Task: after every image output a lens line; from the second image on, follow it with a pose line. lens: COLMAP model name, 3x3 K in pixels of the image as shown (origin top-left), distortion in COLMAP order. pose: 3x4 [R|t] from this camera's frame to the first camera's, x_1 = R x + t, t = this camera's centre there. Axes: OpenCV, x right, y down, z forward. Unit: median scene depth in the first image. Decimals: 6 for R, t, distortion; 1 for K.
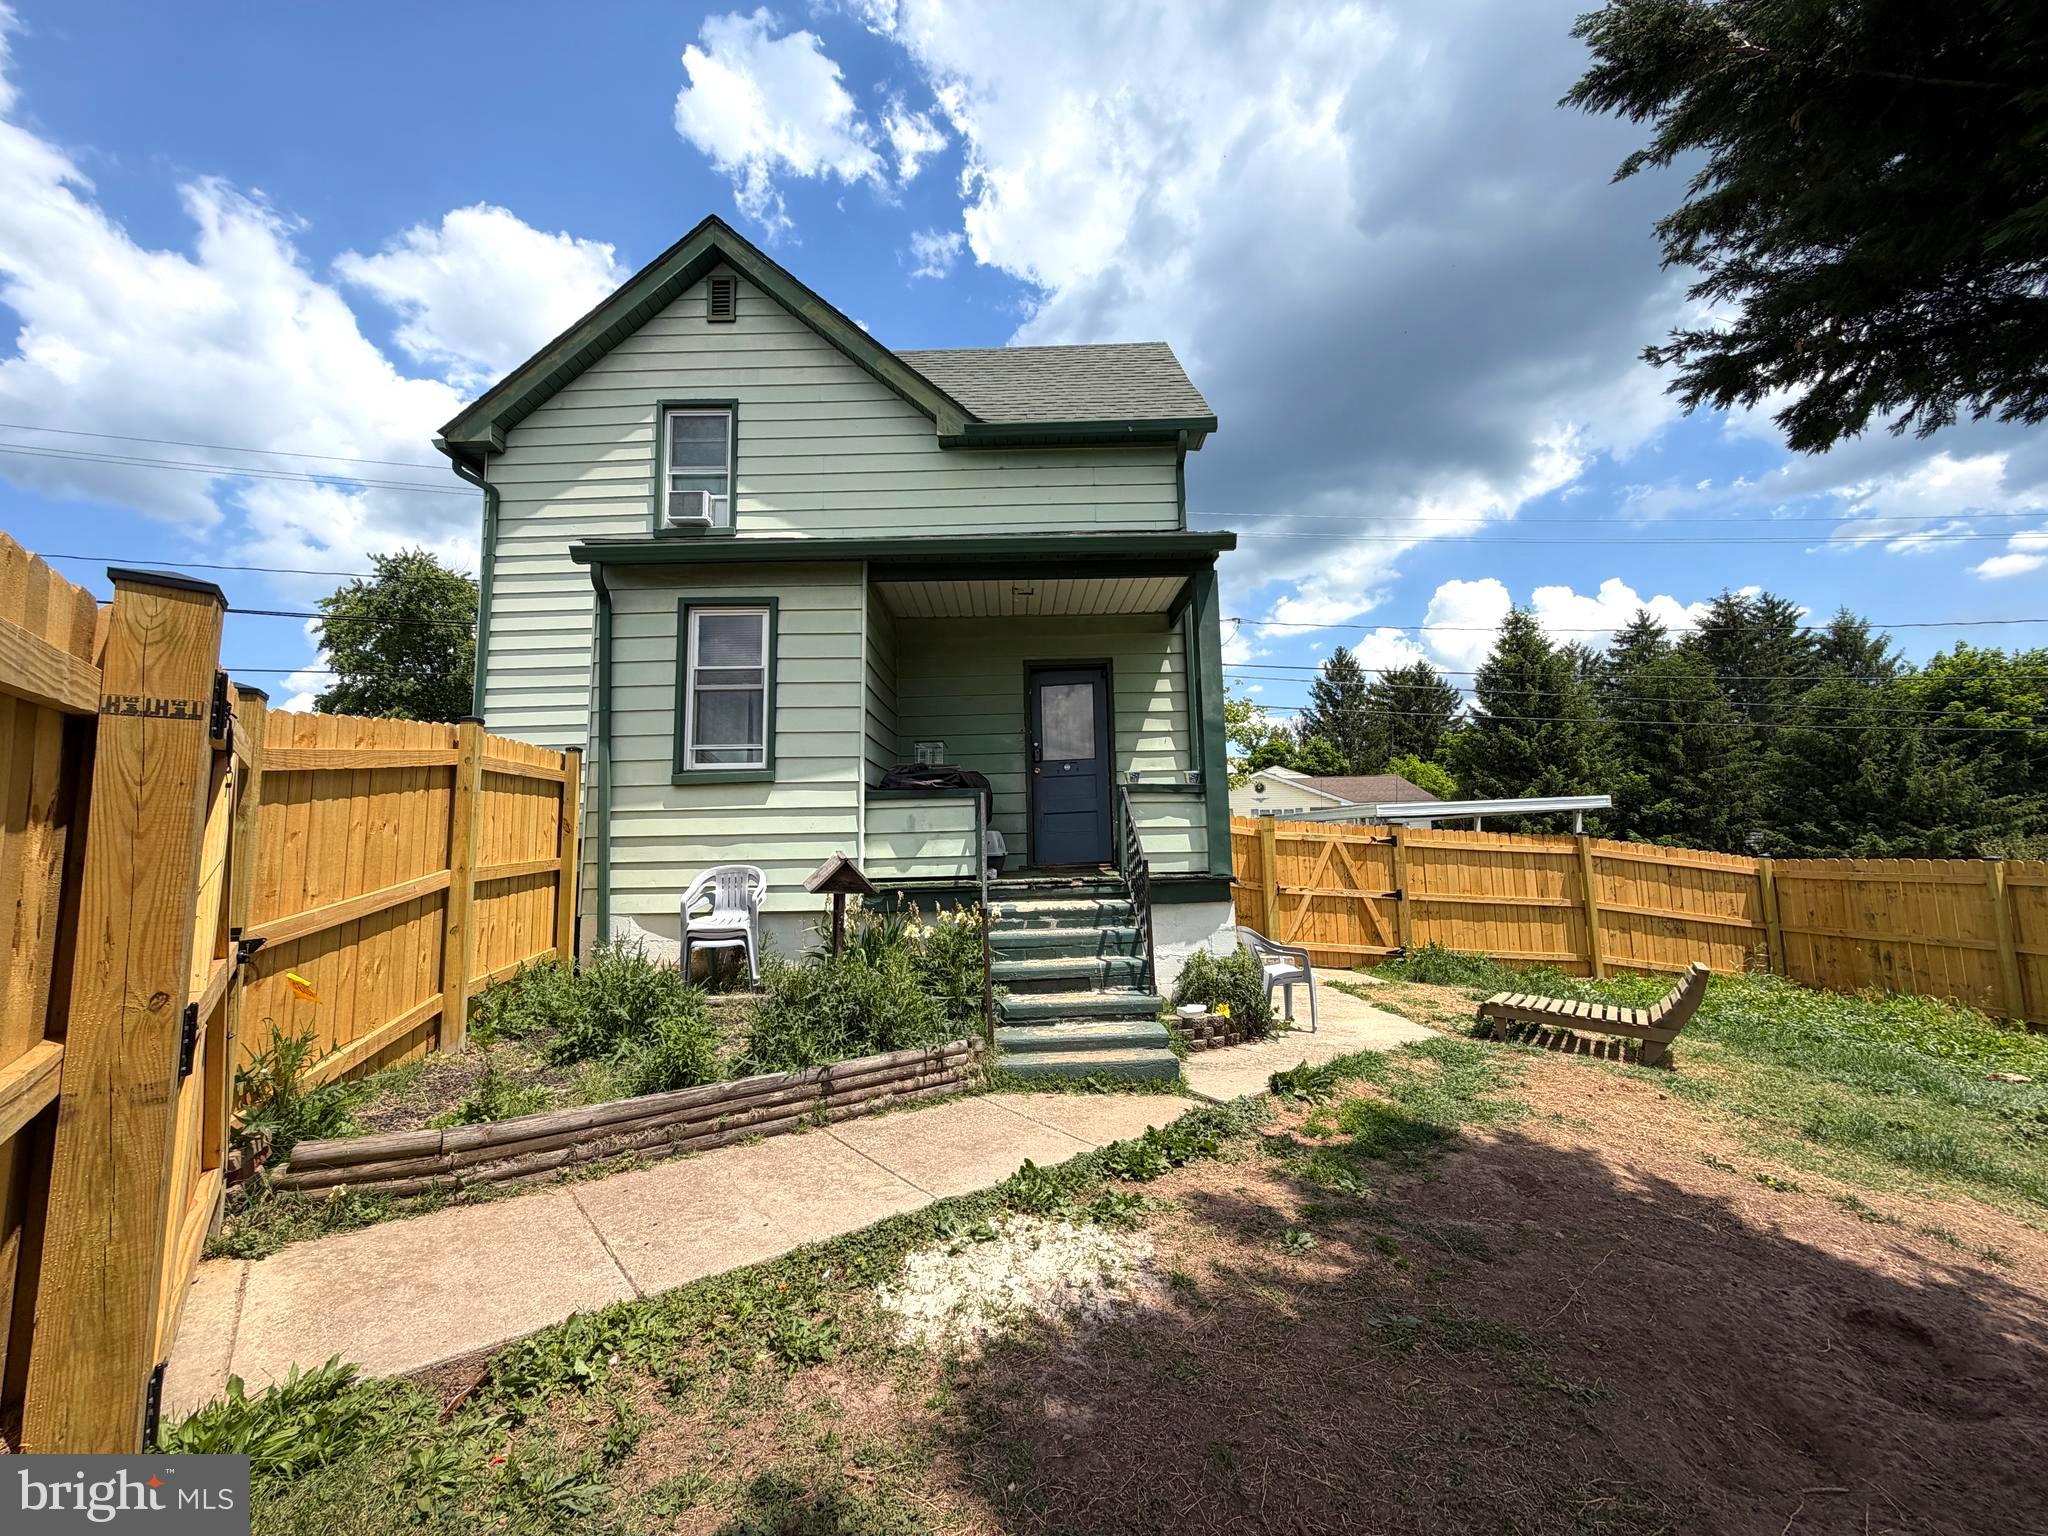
lens RADIAL K [[817.8, 0, 1015.4], [0, 817.8, 765.7], [0, 0, 1]] dist [0.000023, 0.000121]
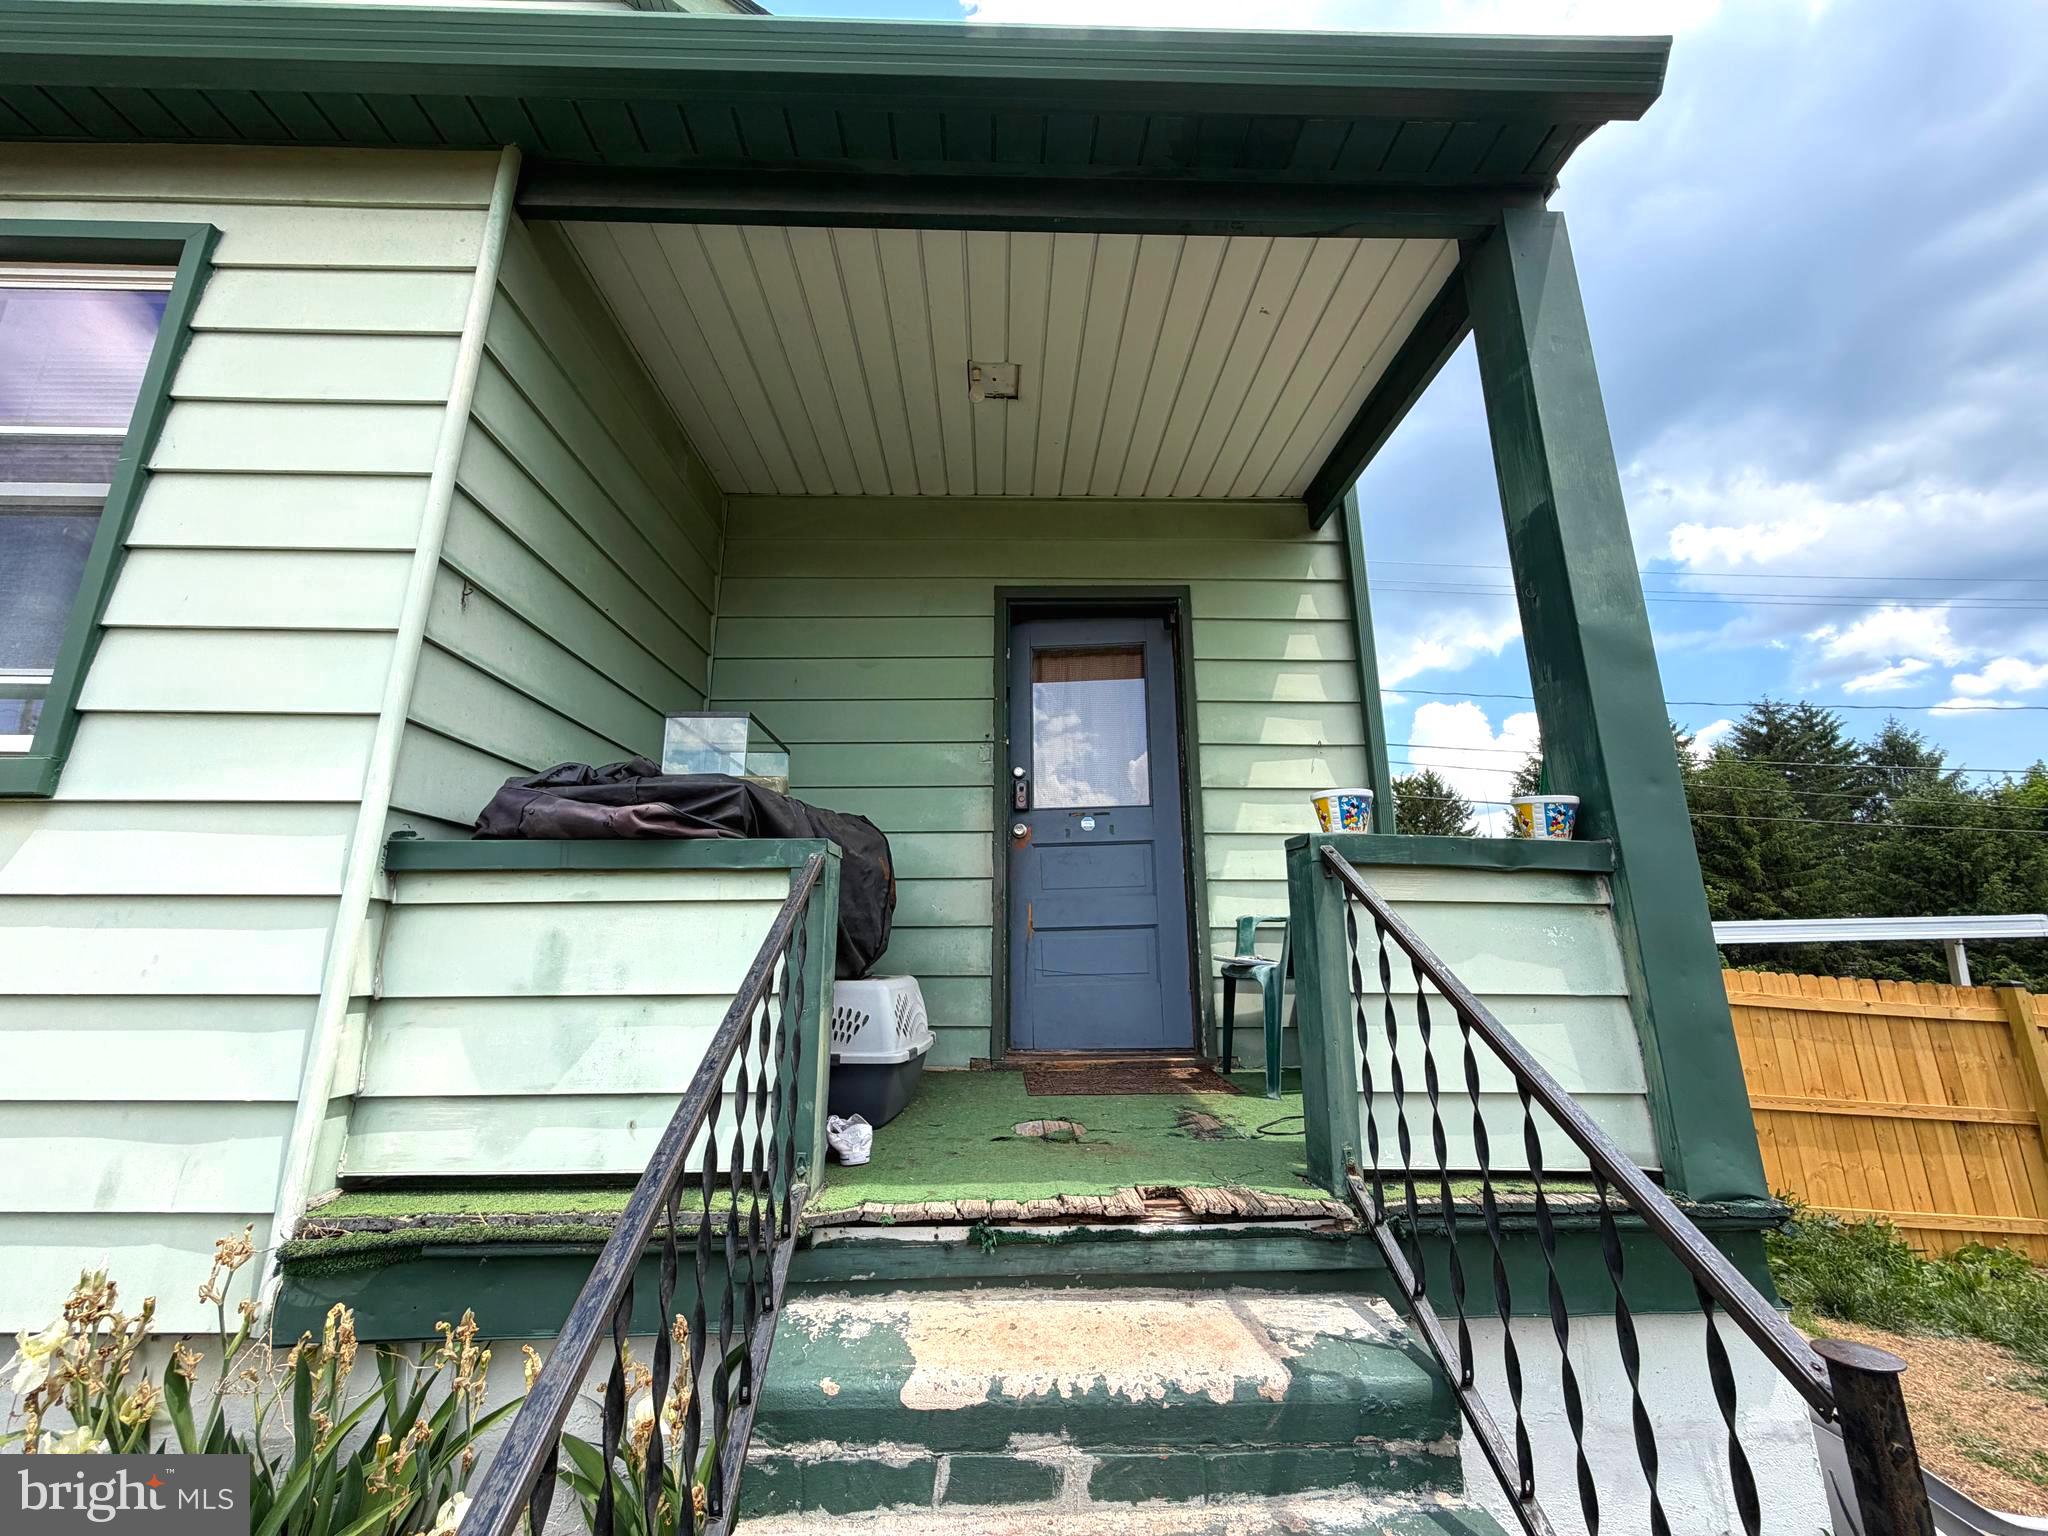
lens RADIAL K [[817.8, 0, 1015.4], [0, 817.8, 765.7], [0, 0, 1]] dist [0.000023, 0.000121]
pose [[0.999712, 0.022951, 0.006987, 0.016298], [-0.021863, 0.991469, -0.128495, 0.022896], [-0.009876, 0.128305, 0.991686, 0.444219]]
